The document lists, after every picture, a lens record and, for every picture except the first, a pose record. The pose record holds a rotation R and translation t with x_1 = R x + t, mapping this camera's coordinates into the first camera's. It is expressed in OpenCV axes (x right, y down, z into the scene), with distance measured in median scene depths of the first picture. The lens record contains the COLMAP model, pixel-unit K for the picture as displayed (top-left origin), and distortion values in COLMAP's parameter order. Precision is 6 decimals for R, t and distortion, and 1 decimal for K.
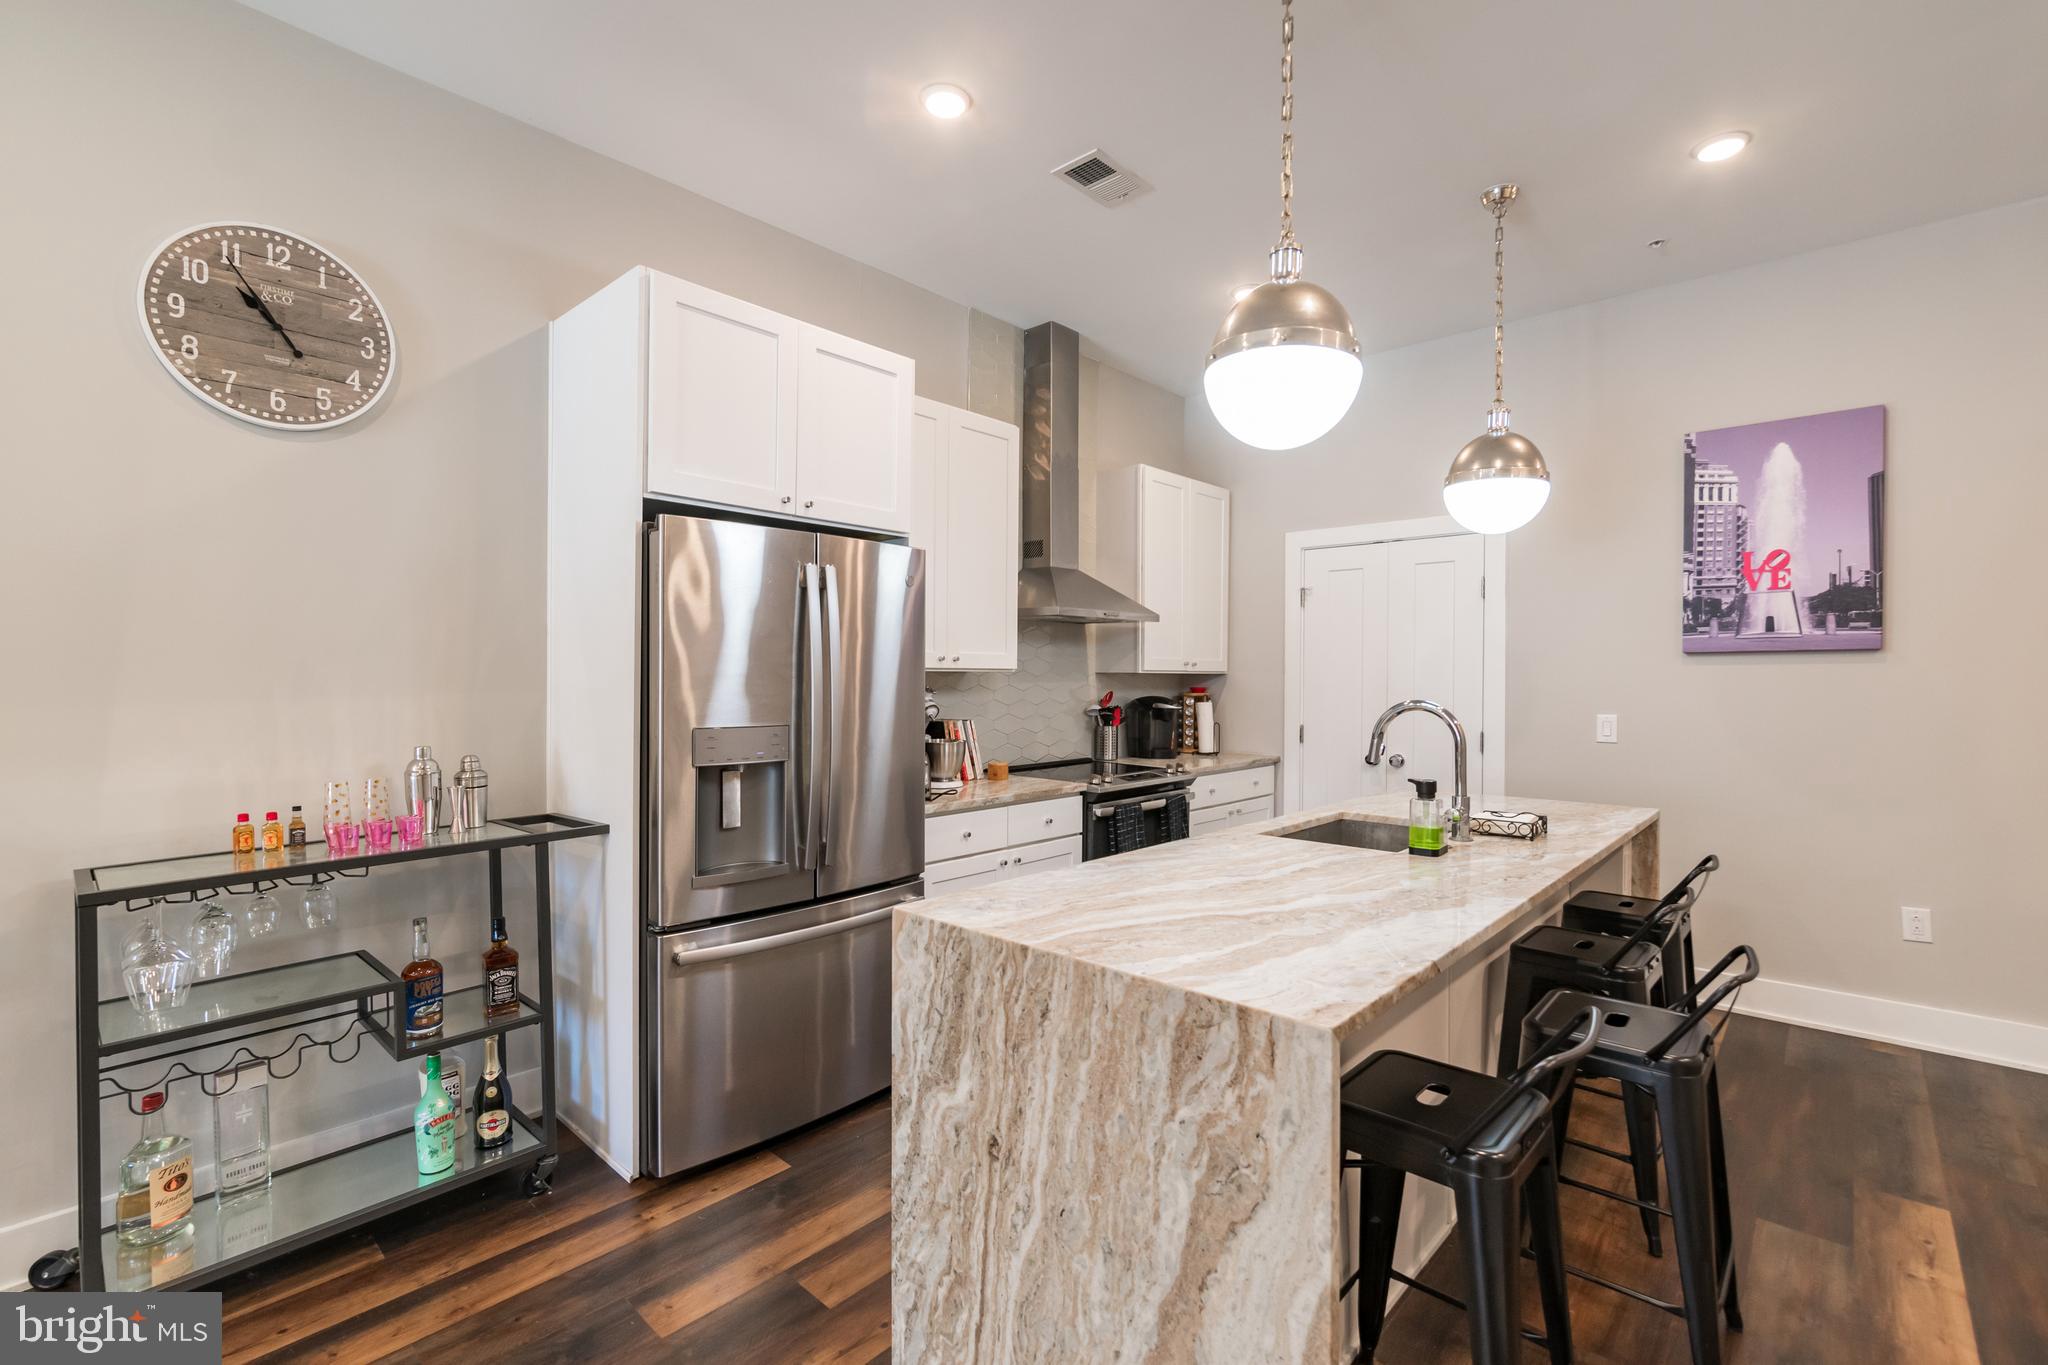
lens RADIAL K [[909.6, 0, 1020.7], [0, 909.6, 682.7], [0, 0, 1]] dist [0.000525, 0.000760]
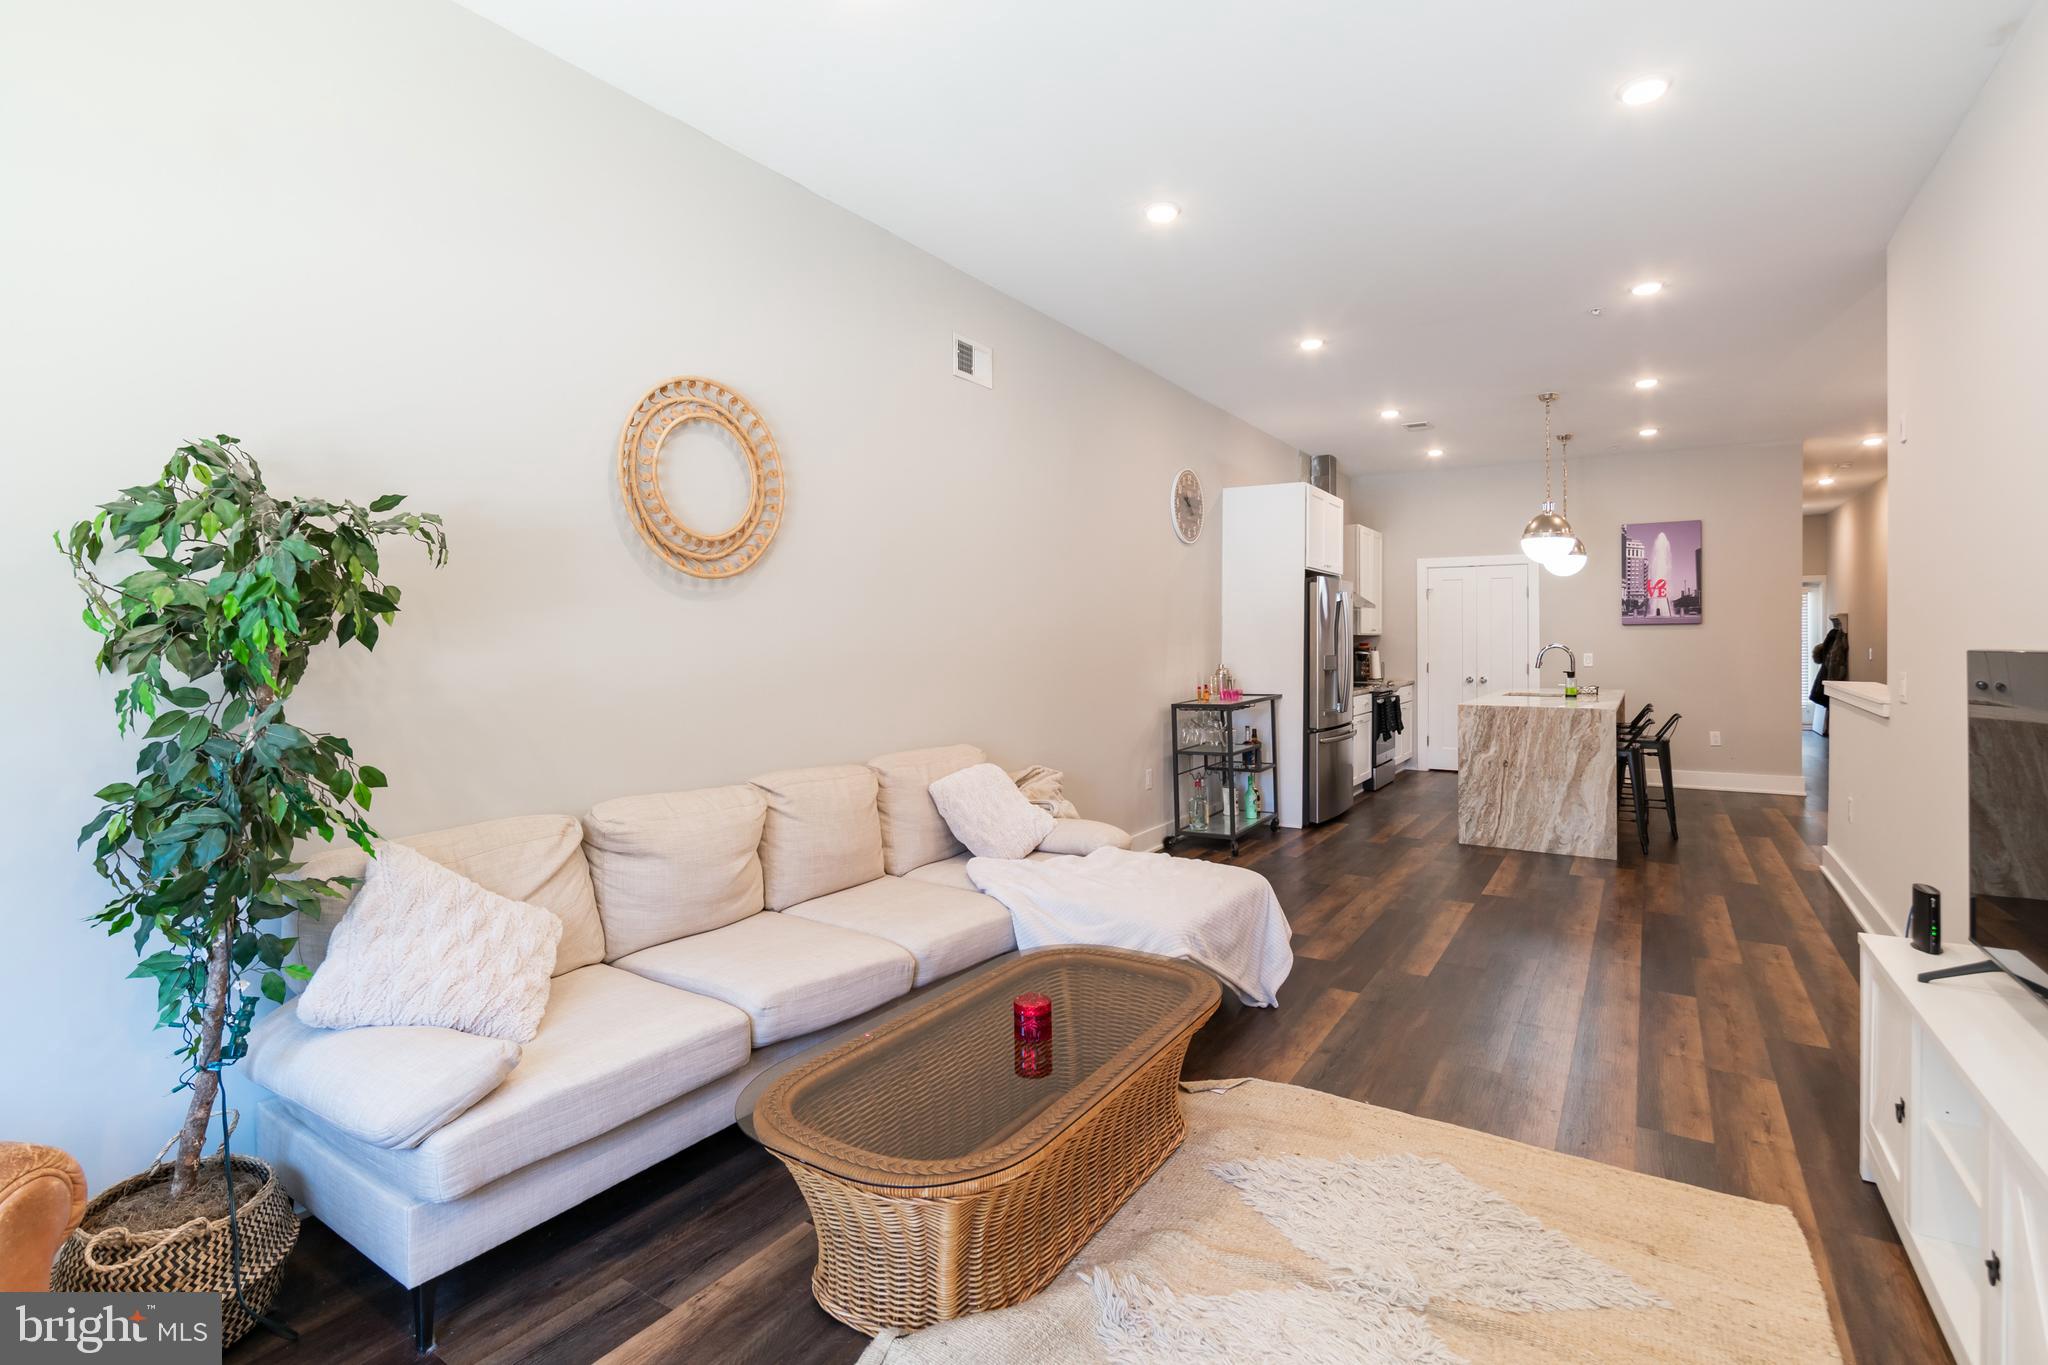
lens RADIAL K [[909.6, 0, 1088.8], [0, 909.6, 638.8], [0, 0, 1]] dist [0.000525, 0.000760]
pose [[0.982682, -0.005350, 0.185224, -1.050763], [0.007060, 0.999938, -0.008576, 0.012884], [-0.185167, 0.009735, 0.982659, -1.023007]]
